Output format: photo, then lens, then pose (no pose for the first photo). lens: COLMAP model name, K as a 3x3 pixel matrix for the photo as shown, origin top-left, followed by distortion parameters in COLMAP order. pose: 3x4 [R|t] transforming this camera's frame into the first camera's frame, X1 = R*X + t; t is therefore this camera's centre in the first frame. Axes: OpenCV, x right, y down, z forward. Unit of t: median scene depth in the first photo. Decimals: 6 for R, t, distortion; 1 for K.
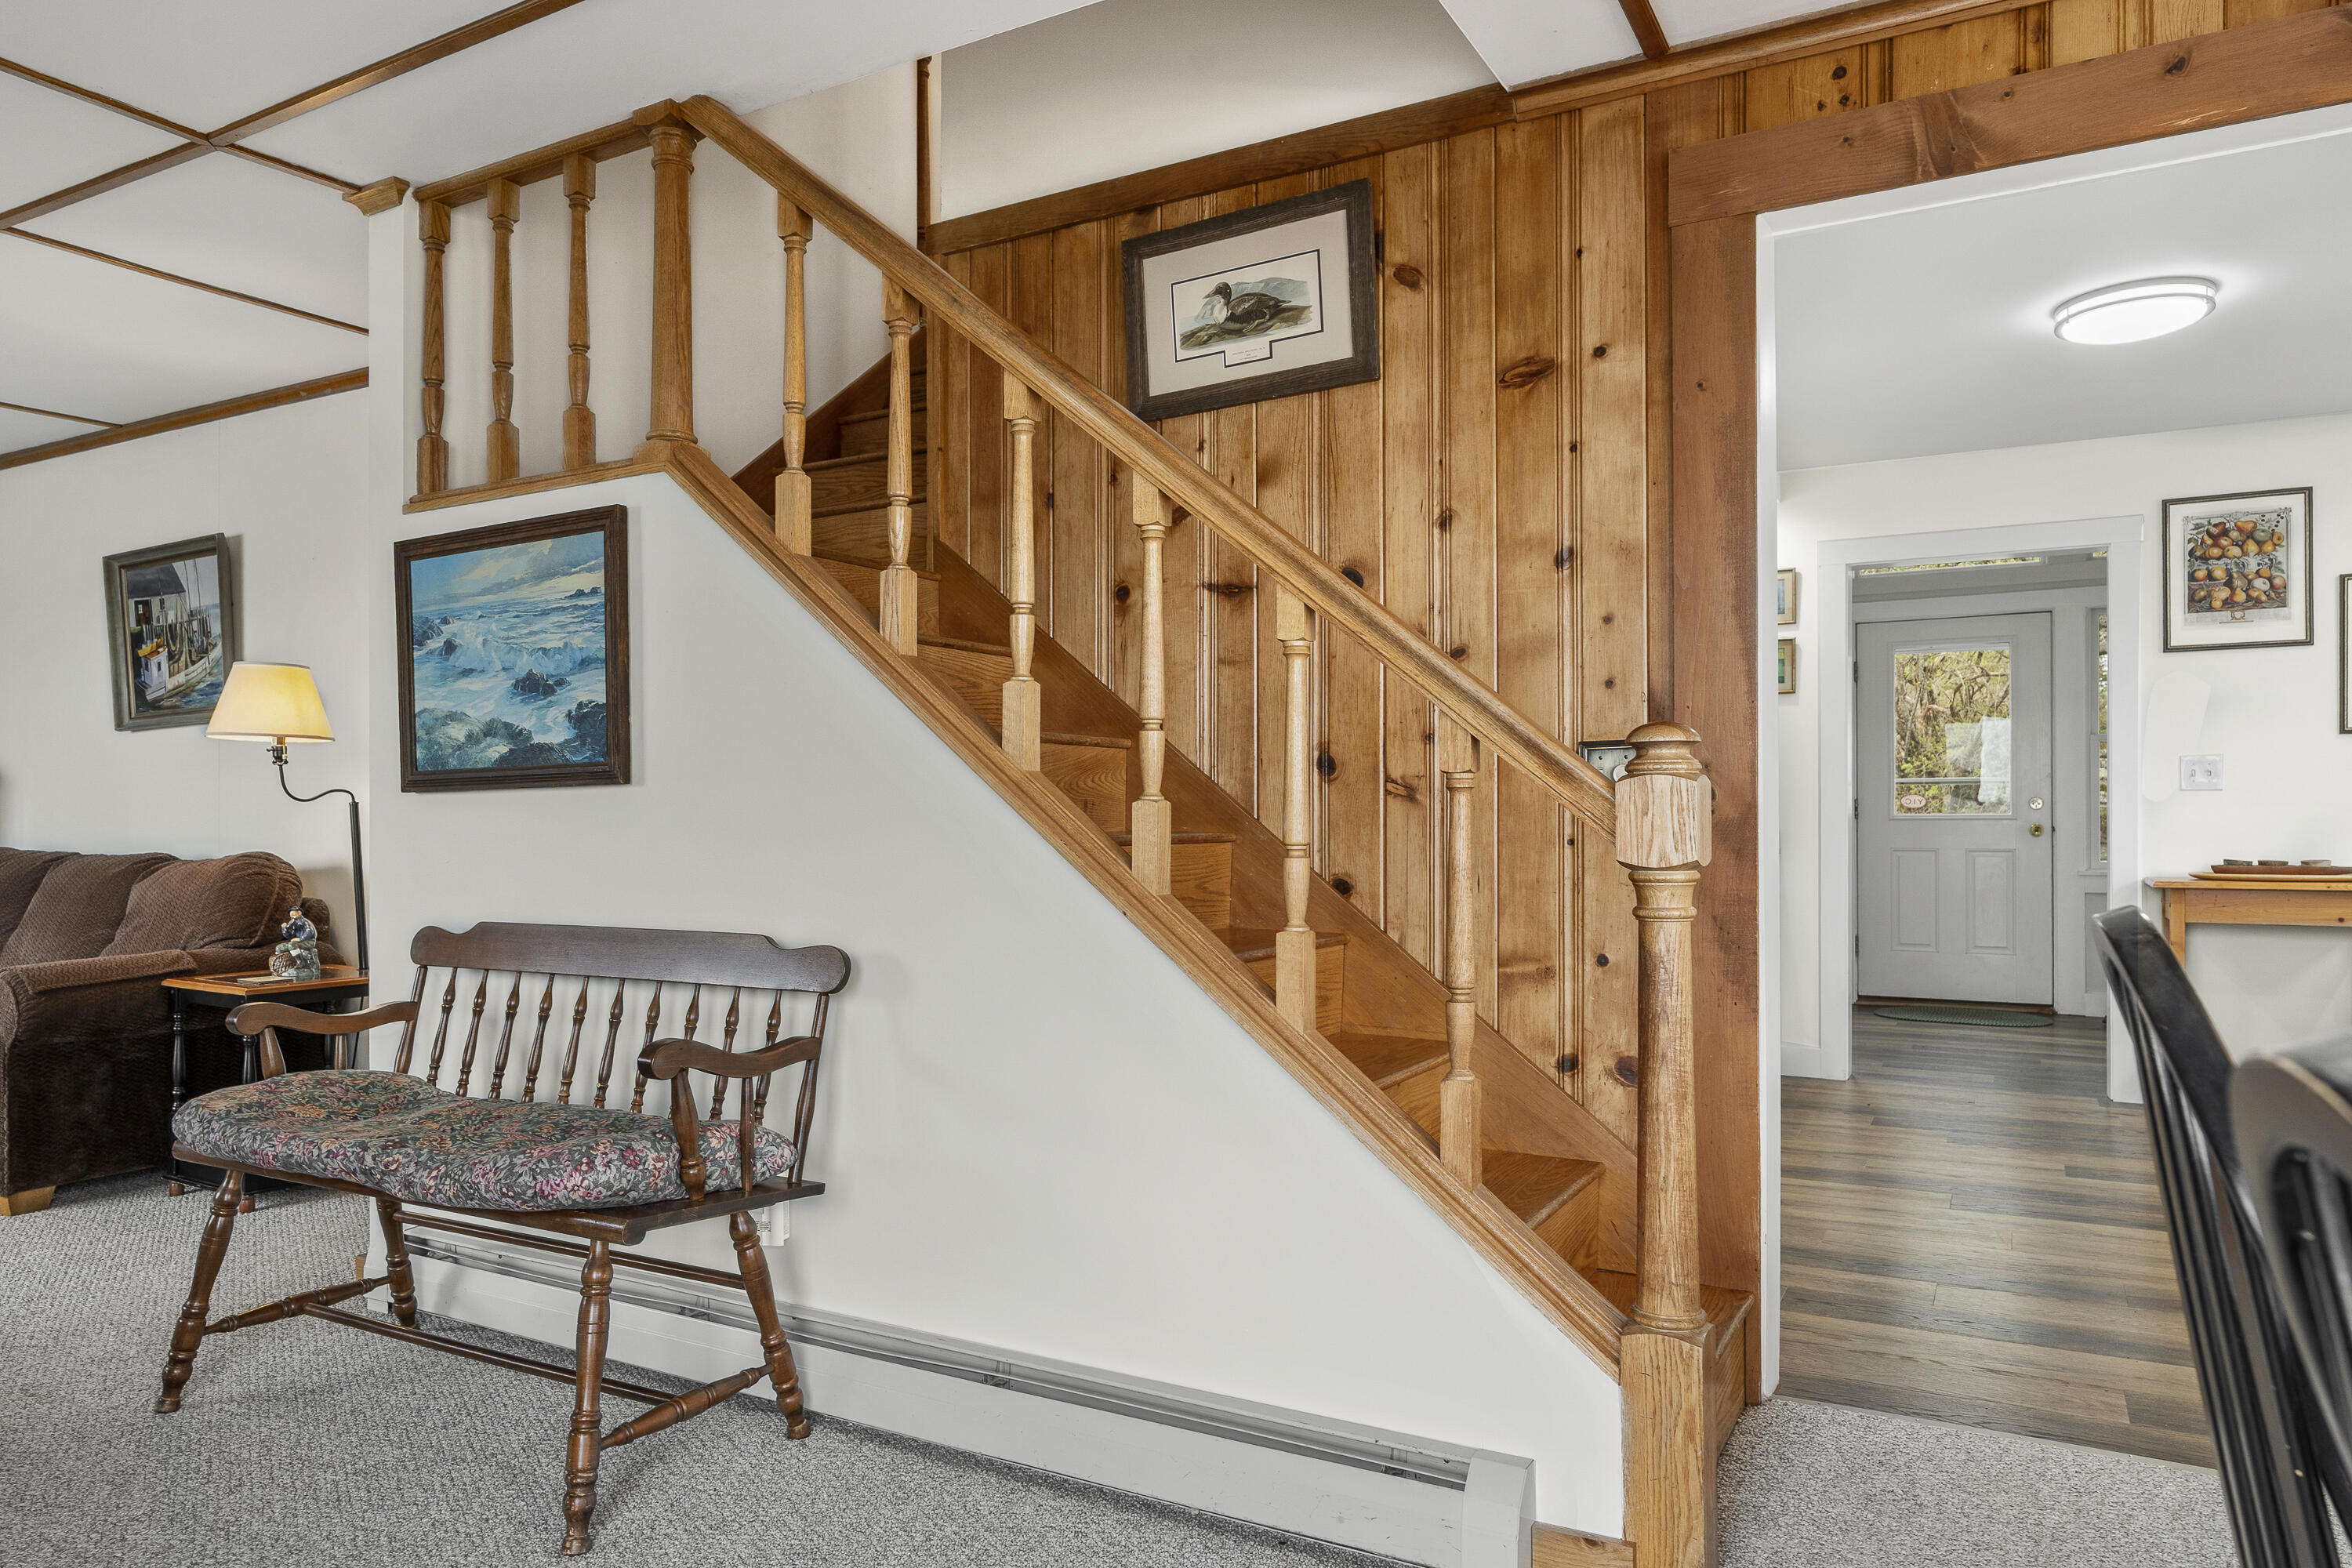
lens RADIAL K [[1398.7, 0, 1235.4], [0, 1398.7, 818.9], [0, 0, 1]] dist [0.000970, 0.004327]
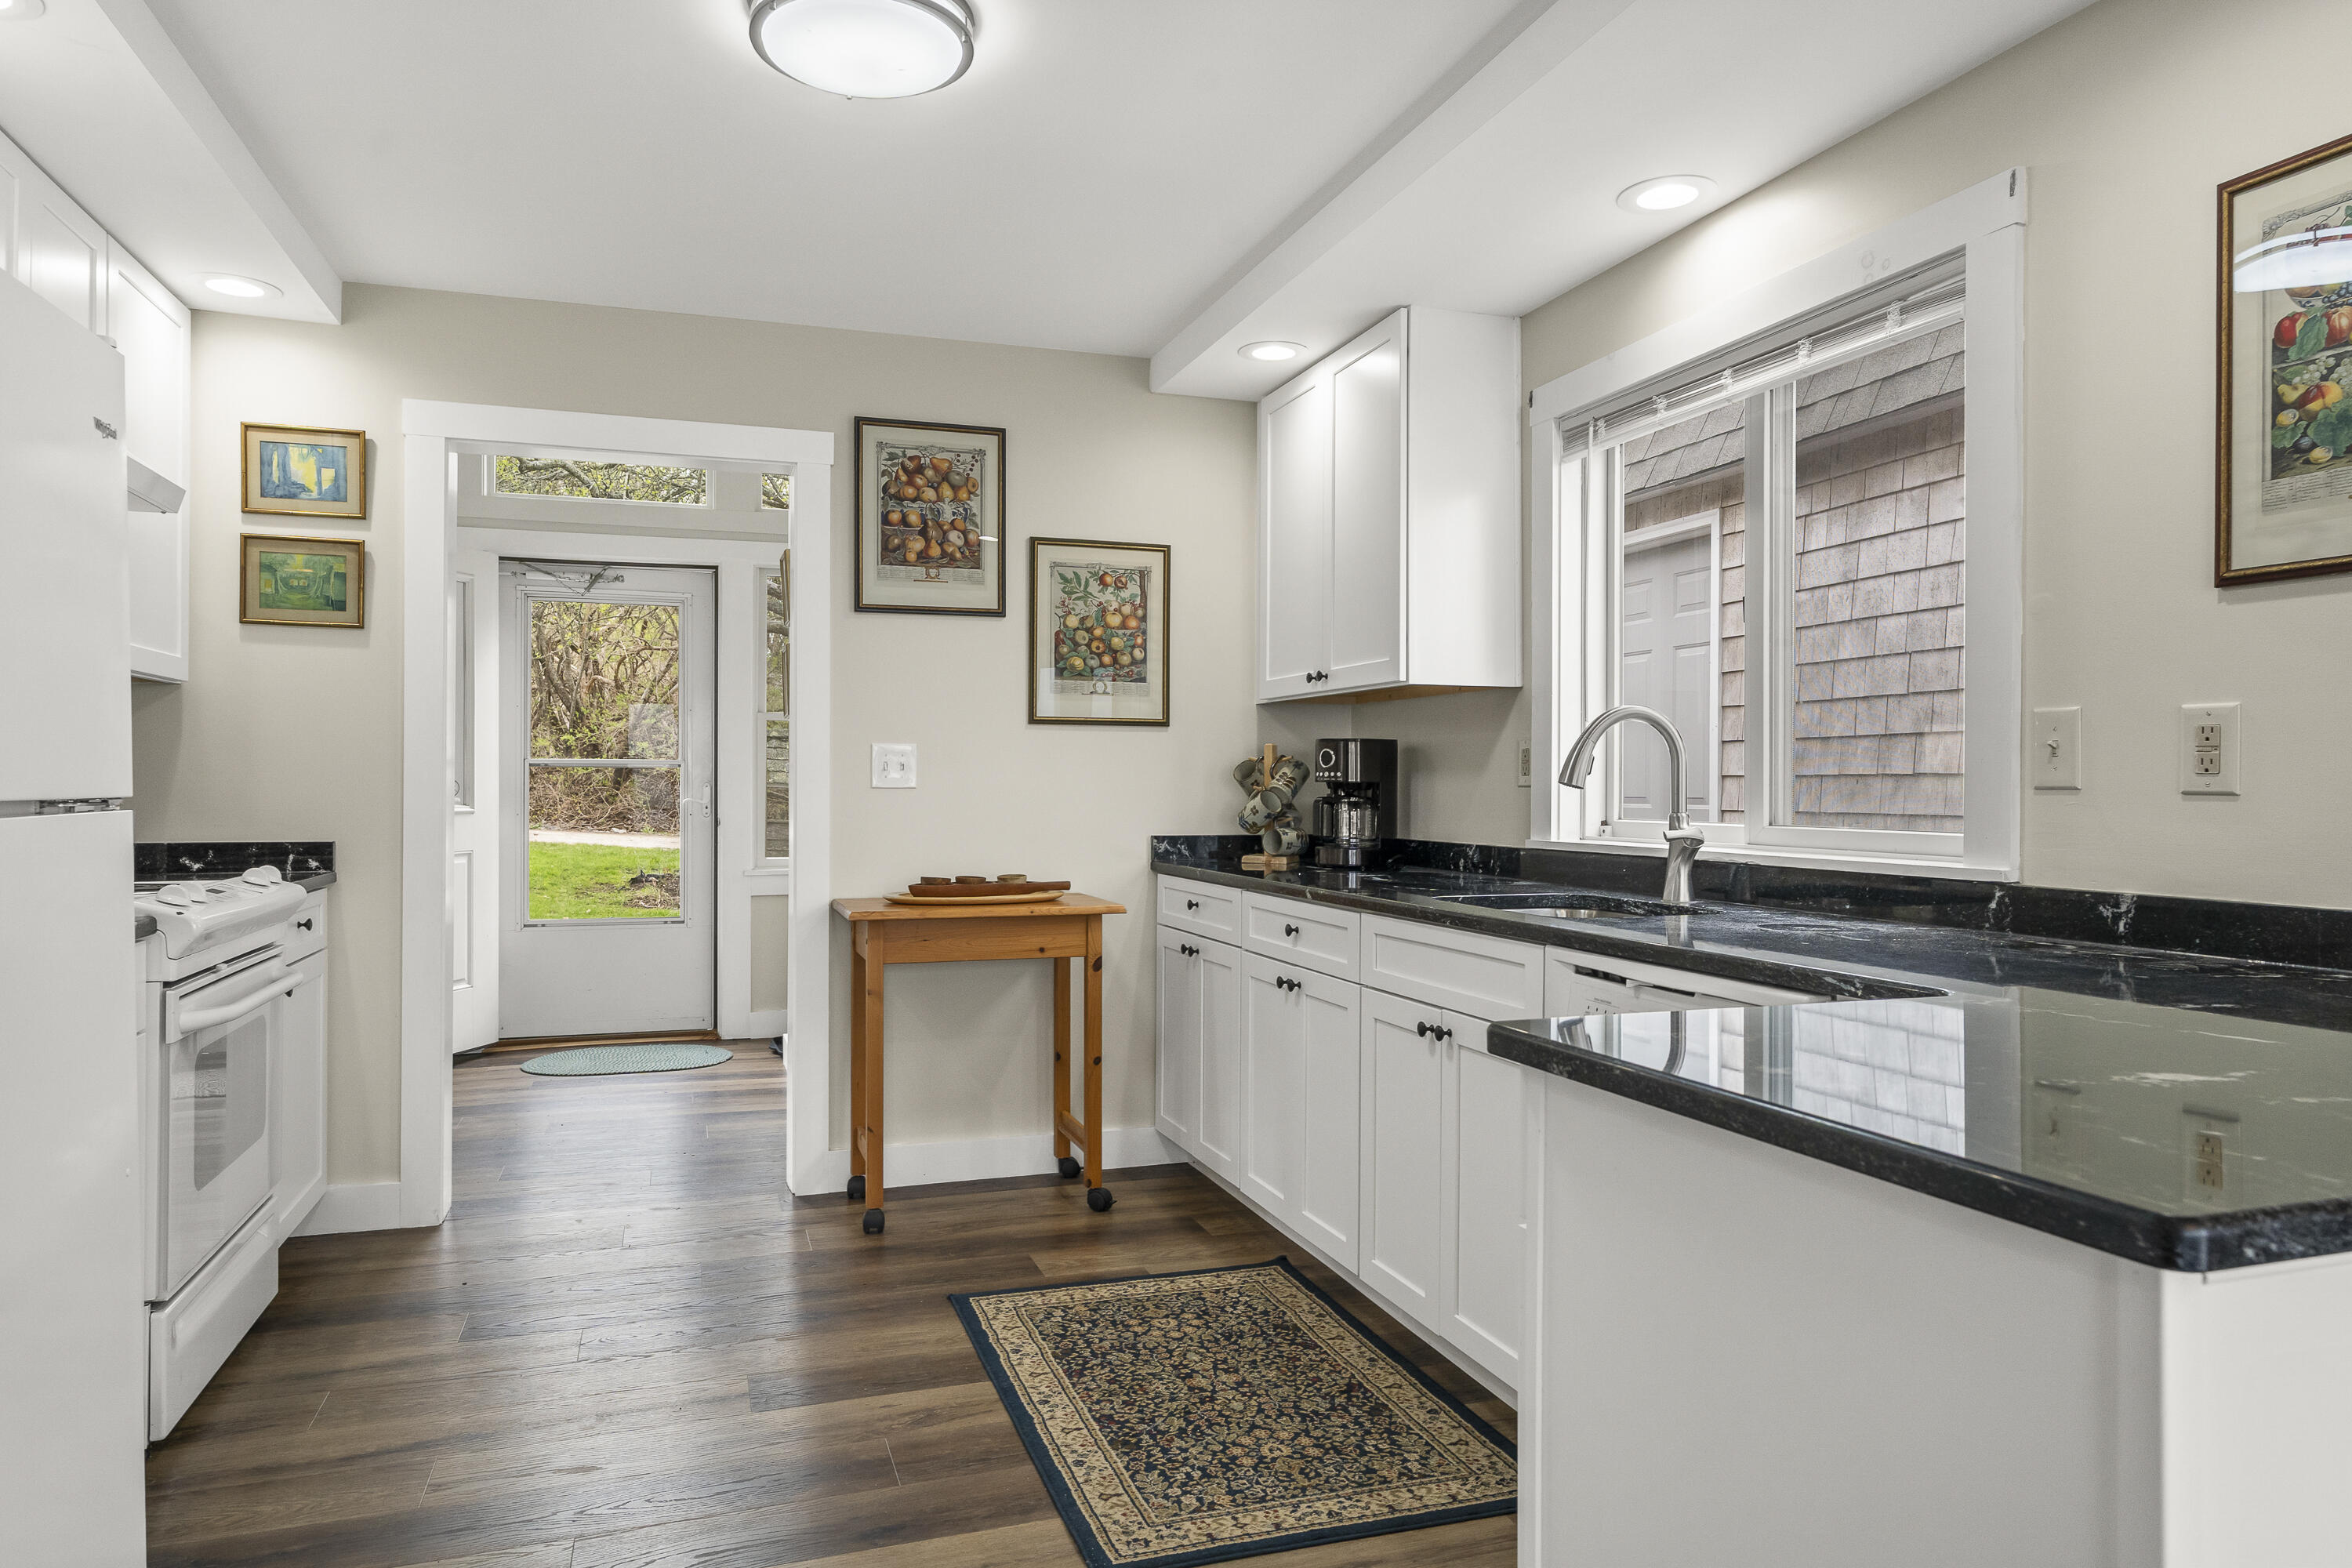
lens RADIAL K [[1398.7, 0, 1150.8], [0, 1398.7, 777.1], [0, 0, 1]] dist [0.000970, 0.004327]
pose [[0.669895, 0.008556, 0.742407, 0.198959], [-0.003104, 0.999957, -0.008724, -0.020306], [-0.742450, 0.003540, 0.669893, 0.362912]]
